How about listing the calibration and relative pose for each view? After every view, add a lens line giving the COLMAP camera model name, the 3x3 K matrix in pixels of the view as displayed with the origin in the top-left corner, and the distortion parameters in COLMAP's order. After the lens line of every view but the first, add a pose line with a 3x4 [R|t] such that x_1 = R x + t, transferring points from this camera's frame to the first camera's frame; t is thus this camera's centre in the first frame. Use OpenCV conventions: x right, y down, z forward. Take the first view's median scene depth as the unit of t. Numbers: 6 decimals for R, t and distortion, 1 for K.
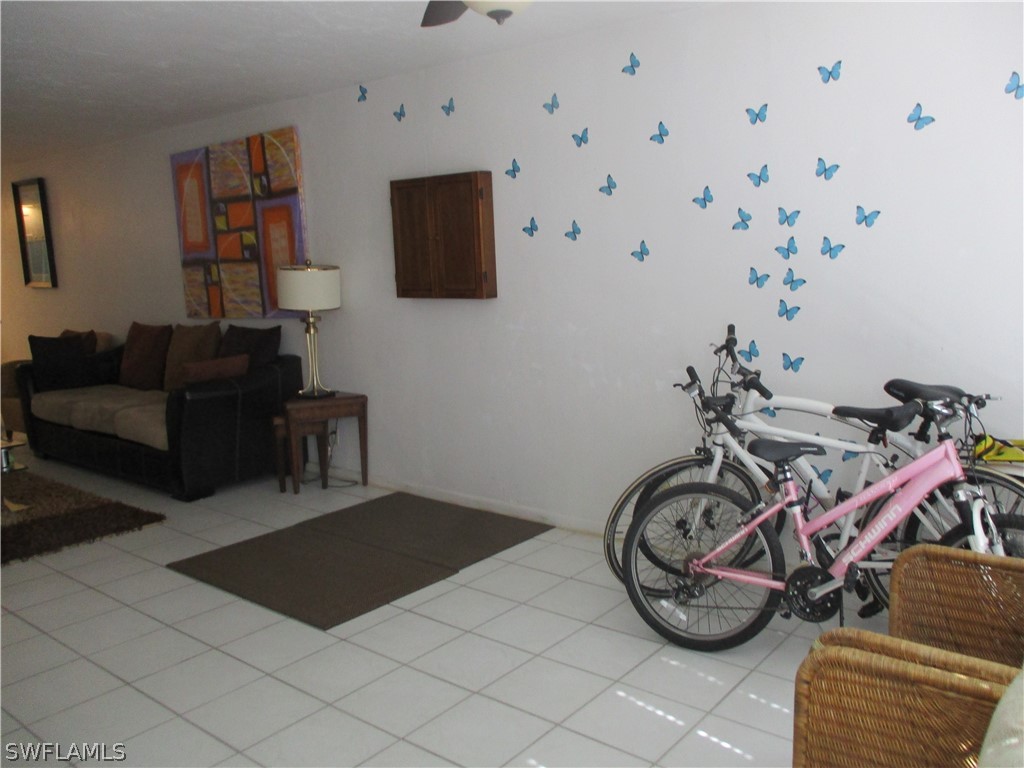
lens RADIAL K [[847.7, 0, 512.0], [0, 847.7, 384.0], [0, 0, 1]] dist [-0.032181, 0.008402]
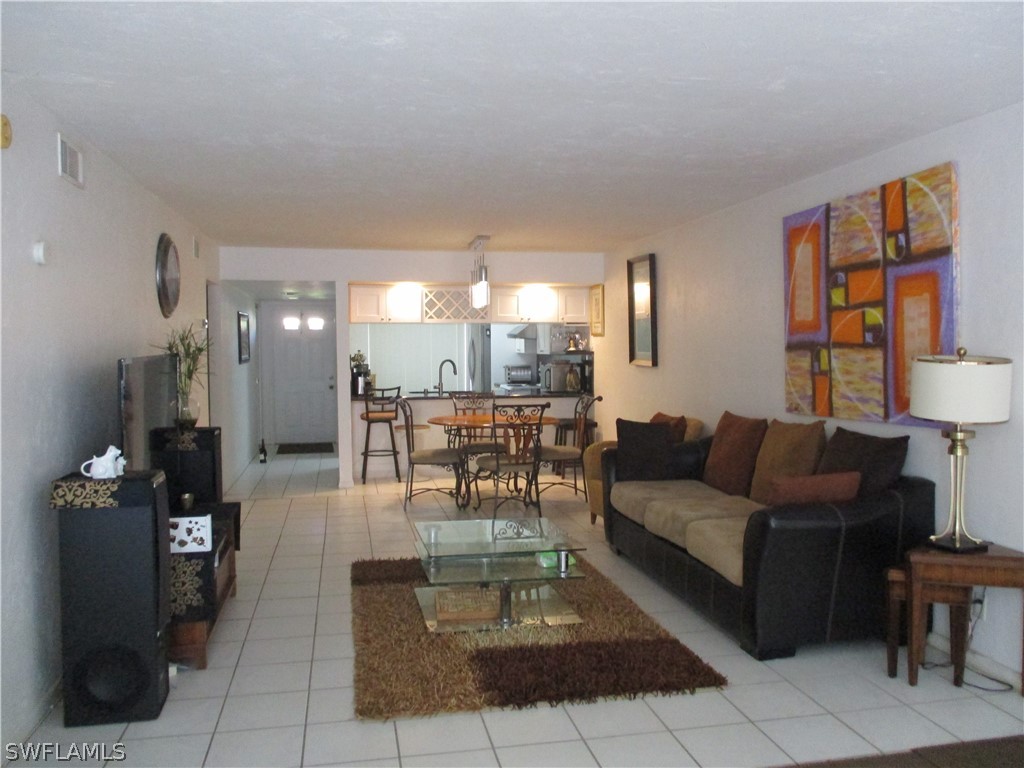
lens RADIAL K [[847.7, 0, 512.0], [0, 847.7, 384.0], [0, 0, 1]] dist [-0.032181, 0.008402]
pose [[0.769307, 0.053039, -0.636674, -0.077966], [-0.112047, 0.992303, -0.052723, -0.037113], [0.628978, 0.111897, 0.769328, 0.224990]]
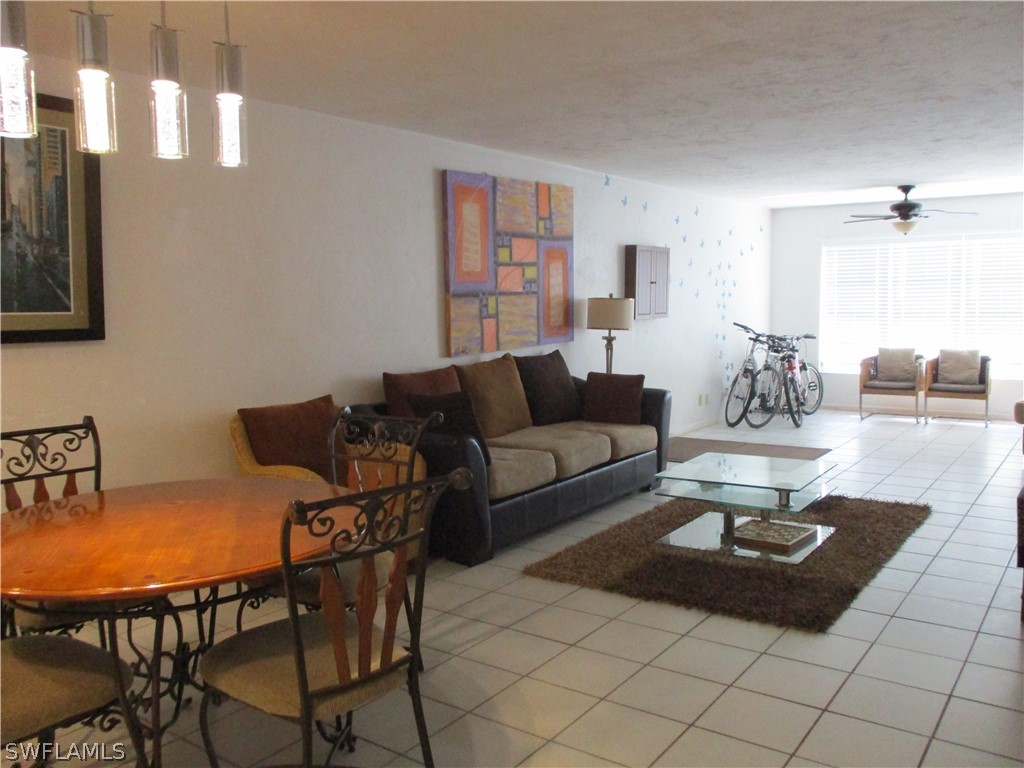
lens RADIAL K [[847.7, 0, 512.0], [0, 847.7, 384.0], [0, 0, 1]] dist [-0.032181, 0.008402]
pose [[-0.044126, -0.070166, 0.996559, -1.426609], [0.168012, 0.982801, 0.076637, -0.122315], [-0.984797, 0.170816, -0.031578, 1.102700]]
